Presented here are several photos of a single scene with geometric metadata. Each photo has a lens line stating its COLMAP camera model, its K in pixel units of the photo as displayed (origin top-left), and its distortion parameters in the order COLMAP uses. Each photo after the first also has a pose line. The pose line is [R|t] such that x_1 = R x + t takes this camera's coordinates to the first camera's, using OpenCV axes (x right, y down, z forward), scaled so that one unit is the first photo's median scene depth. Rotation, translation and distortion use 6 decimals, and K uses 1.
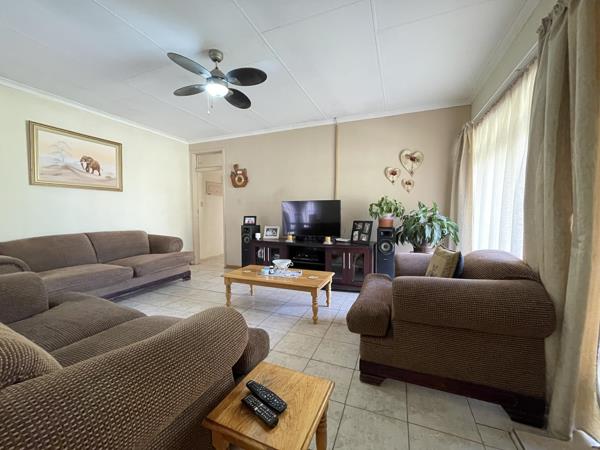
lens RADIAL K [[242.7, 0, 300.7], [0, 242.7, 224.3], [0, 0, 1]] dist [-0.000050, -0.000156]
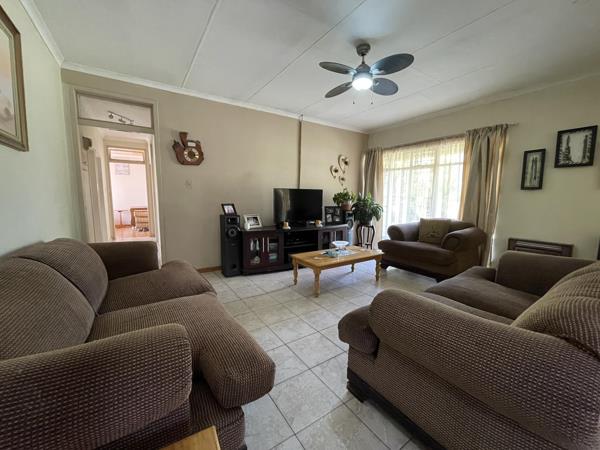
lens RADIAL K [[242.7, 0, 300.5], [0, 242.7, 224.1], [0, 0, 1]] dist [-0.000050, -0.000156]
pose [[0.561907, -0.081490, 0.823176, -0.825977], [0.035400, 0.996593, 0.074492, -0.019916], [-0.826442, -0.012717, 0.562878, 0.367517]]
